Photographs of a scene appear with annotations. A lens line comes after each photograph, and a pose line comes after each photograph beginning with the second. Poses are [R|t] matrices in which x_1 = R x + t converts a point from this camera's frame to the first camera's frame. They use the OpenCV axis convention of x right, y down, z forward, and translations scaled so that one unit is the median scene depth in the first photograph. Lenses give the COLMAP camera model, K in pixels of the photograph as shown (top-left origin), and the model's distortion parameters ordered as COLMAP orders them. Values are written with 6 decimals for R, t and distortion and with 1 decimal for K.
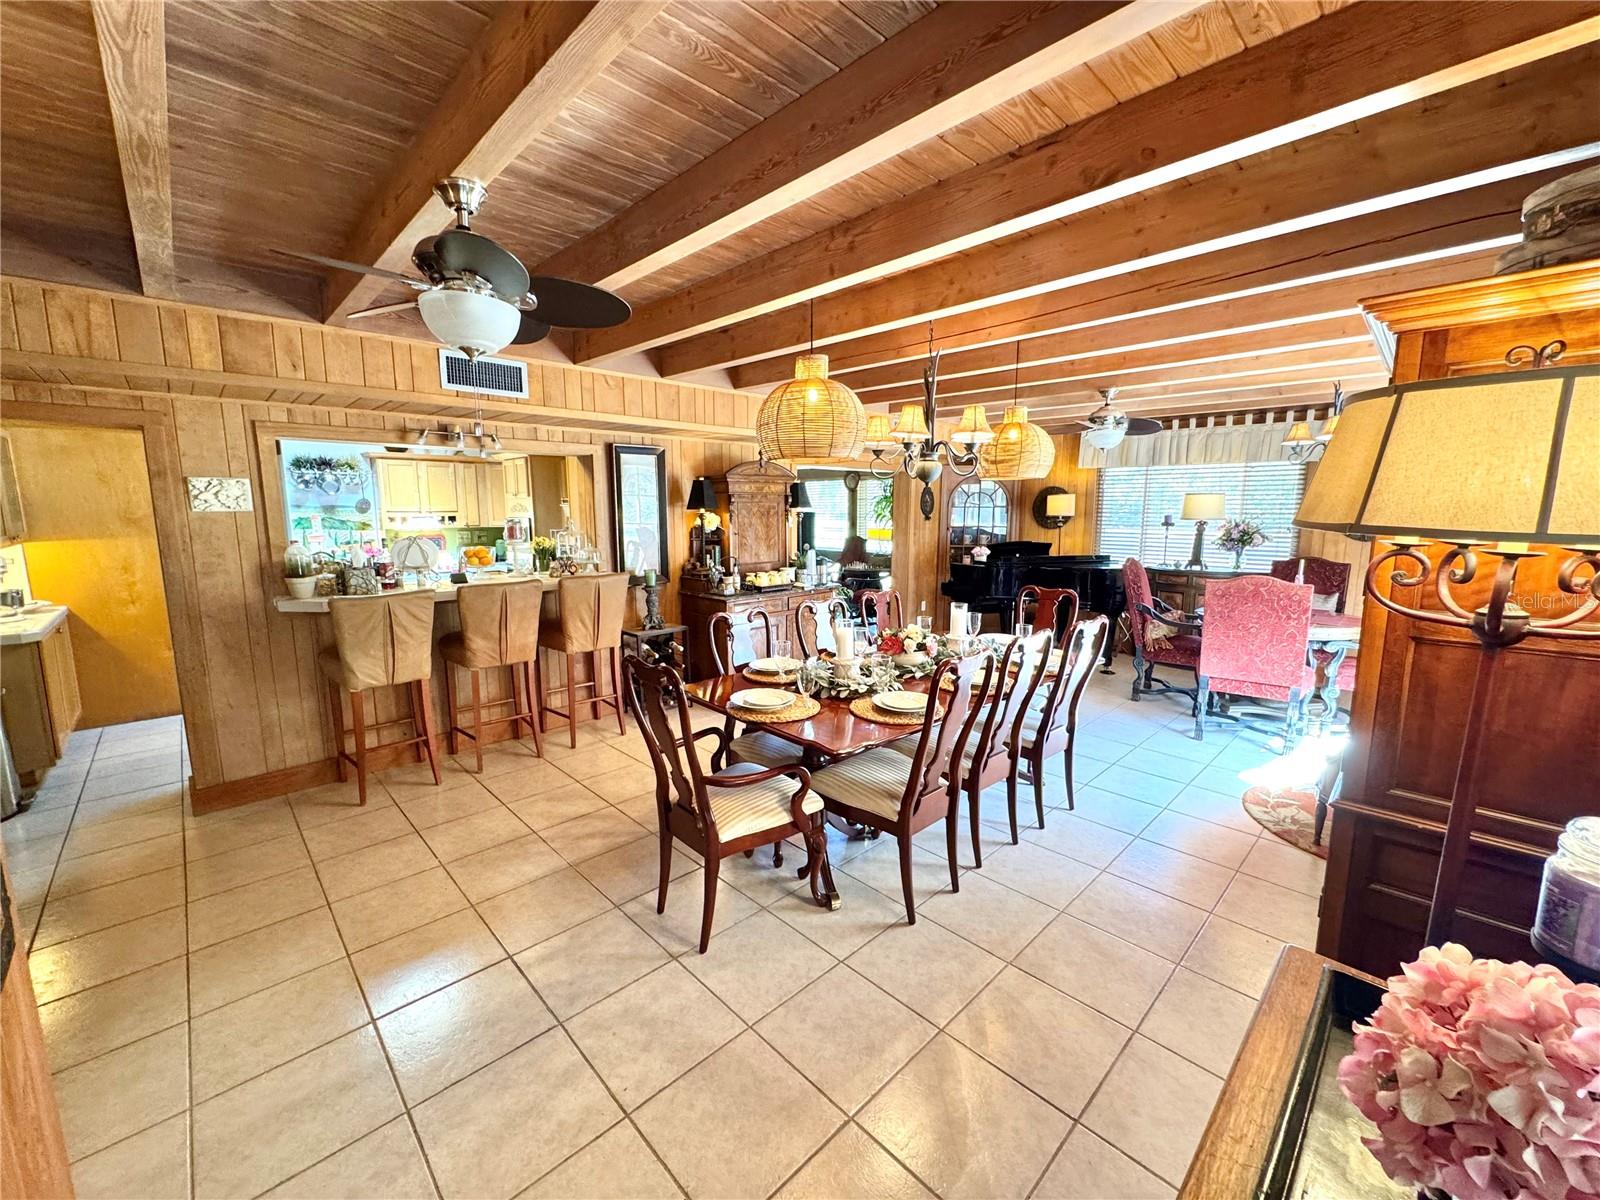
lens RADIAL K [[641.8, 0, 802.3], [0, 641.8, 600.3], [0, 0, 1]] dist [-0.005761, 0.001435]
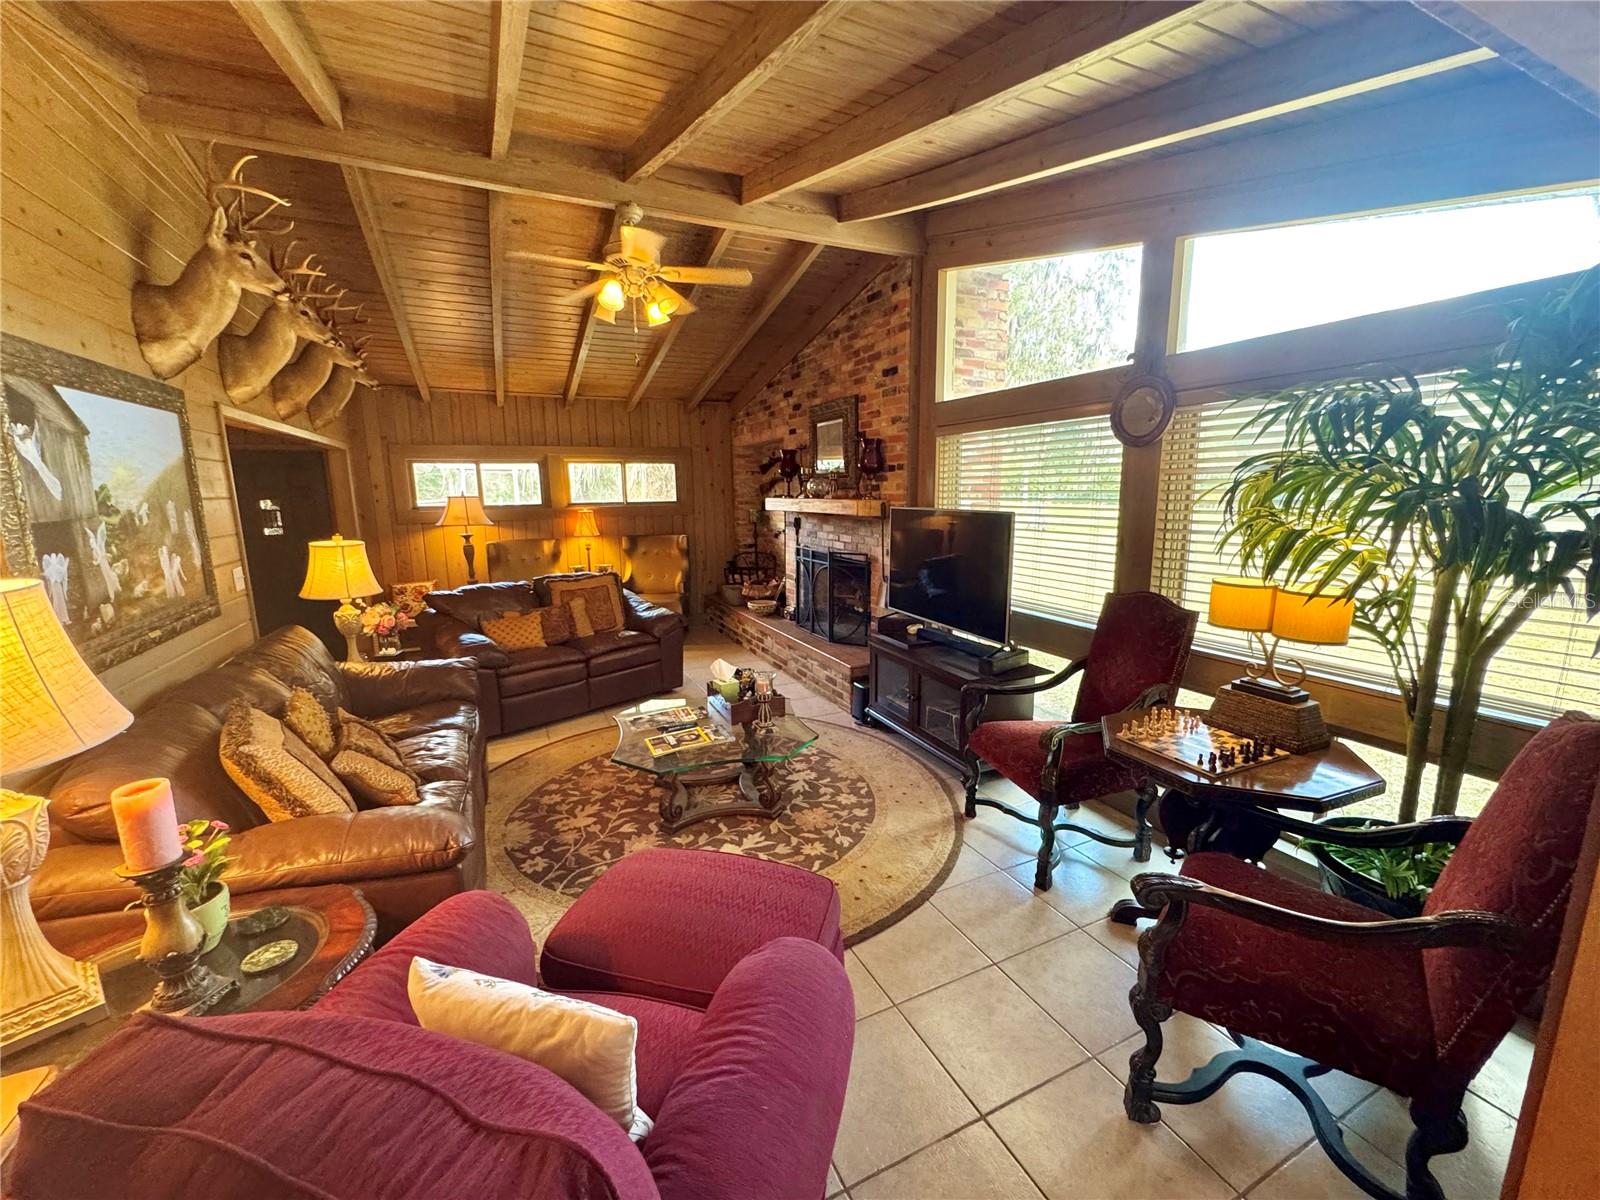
lens RADIAL K [[641.8, 0, 797.0], [0, 641.8, 599.7], [0, 0, 1]] dist [-0.005761, 0.001435]
pose [[0.943925, 0.047477, -0.326729, 0.037092], [-0.037956, 0.998650, 0.035457, -0.138623], [0.327972, -0.021067, 0.944453, 0.908637]]
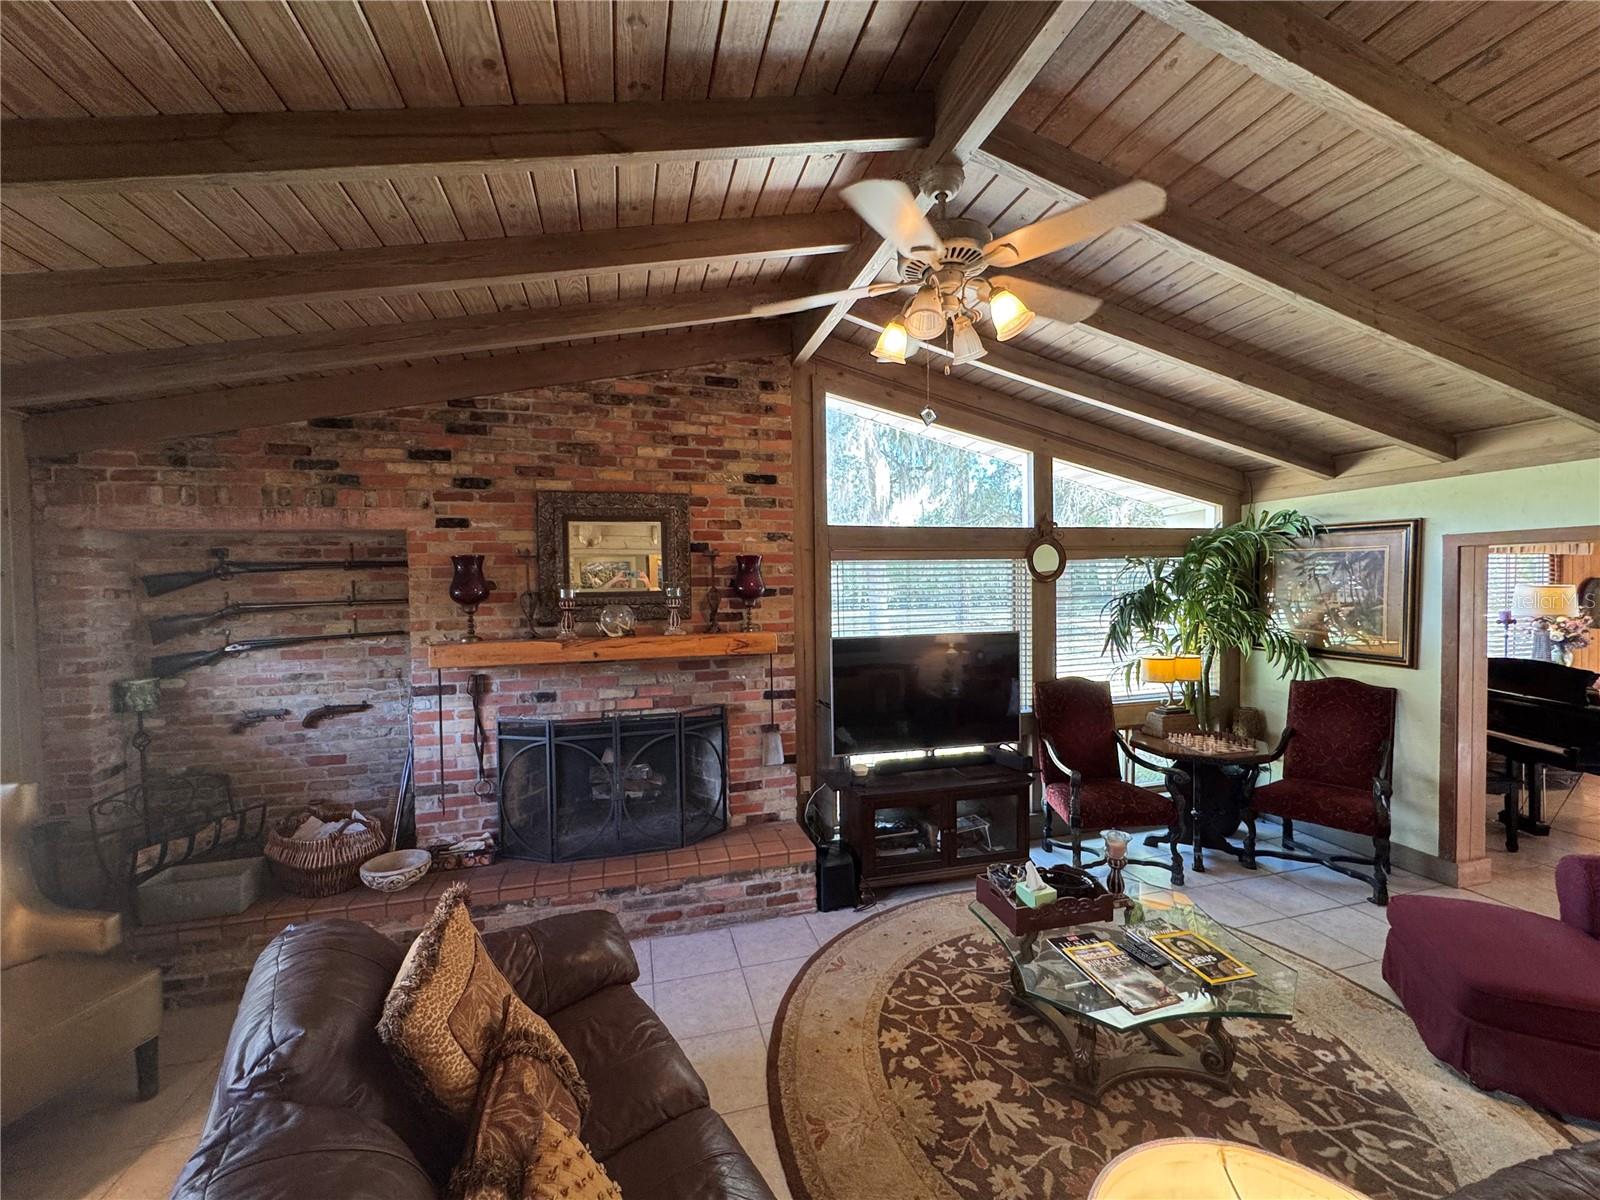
lens RADIAL K [[641.8, 0, 800.9], [0, 641.8, 601.6], [0, 0, 1]] dist [-0.005761, 0.001435]
pose [[0.485458, -0.025297, 0.873894, -0.571711], [0.141733, 0.988635, -0.050116, -0.217570], [-0.862695, 0.148189, 0.483526, 1.291596]]
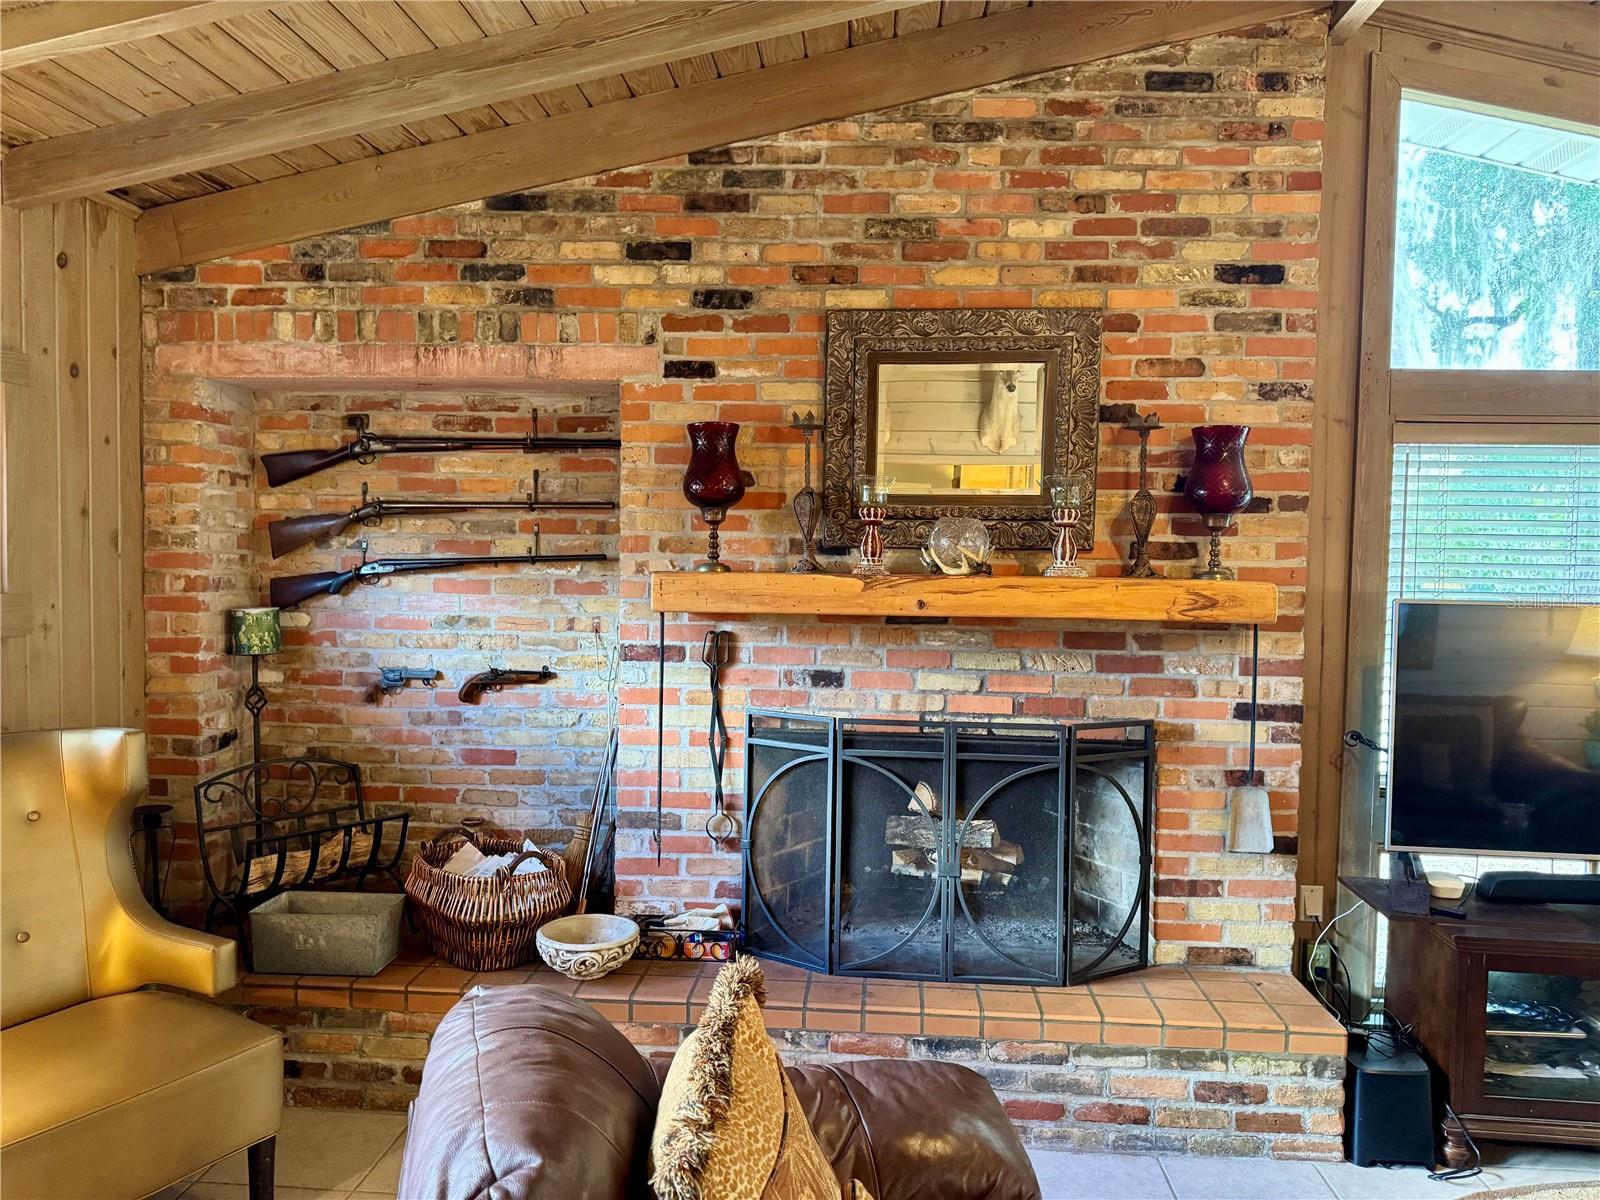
lens RADIAL K [[1130.4, 0, 803.1], [0, 1130.4, 603.1], [0, 0, 1]] dist [0.061259, -0.076385]
pose [[0.748075, -0.012808, 0.663491, -0.569685], [0.078501, 0.994502, -0.069310, -0.196450], [-0.658955, 0.103934, 0.744967, 1.351400]]
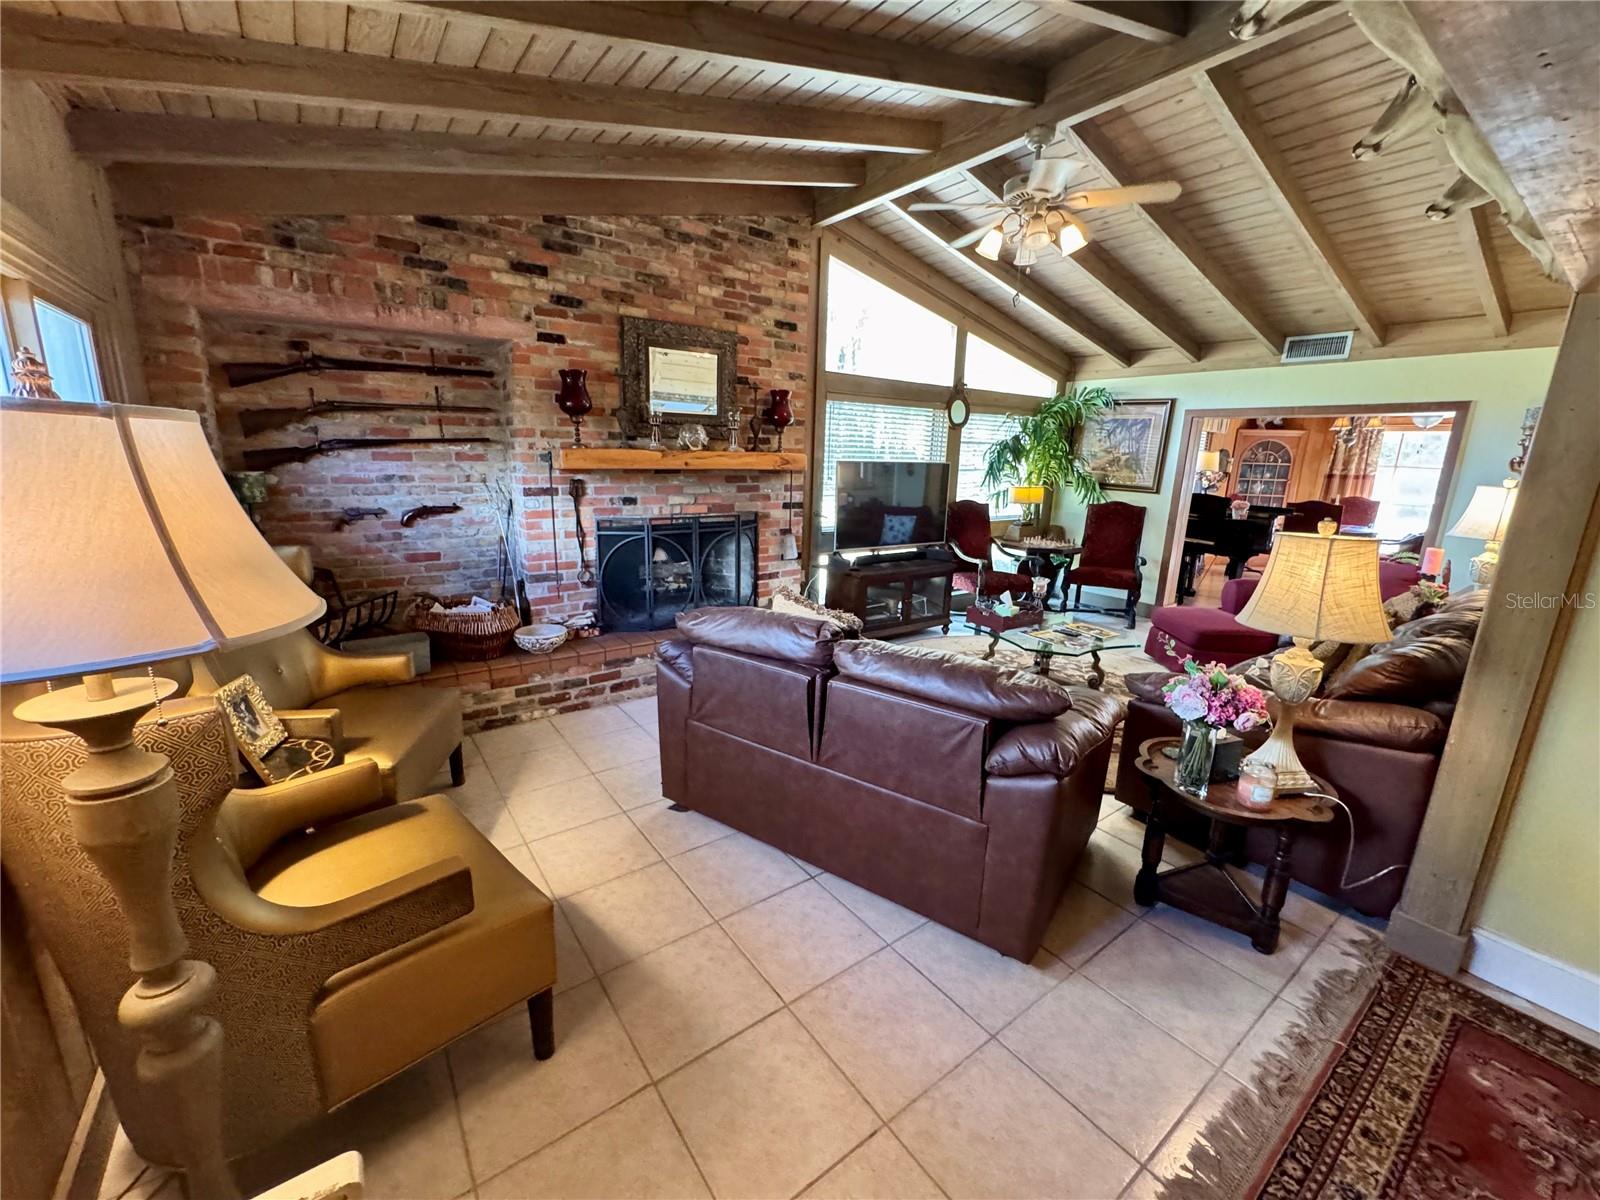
lens RADIAL K [[641.8, 0, 801.8], [0, 641.8, 599.4], [0, 0, 1]] dist [-0.005761, 0.001435]
pose [[0.137306, -0.214170, 0.967098, -0.811850], [0.119203, 0.972822, 0.198514, -0.207152], [-0.983330, 0.088024, 0.159104, 1.476443]]
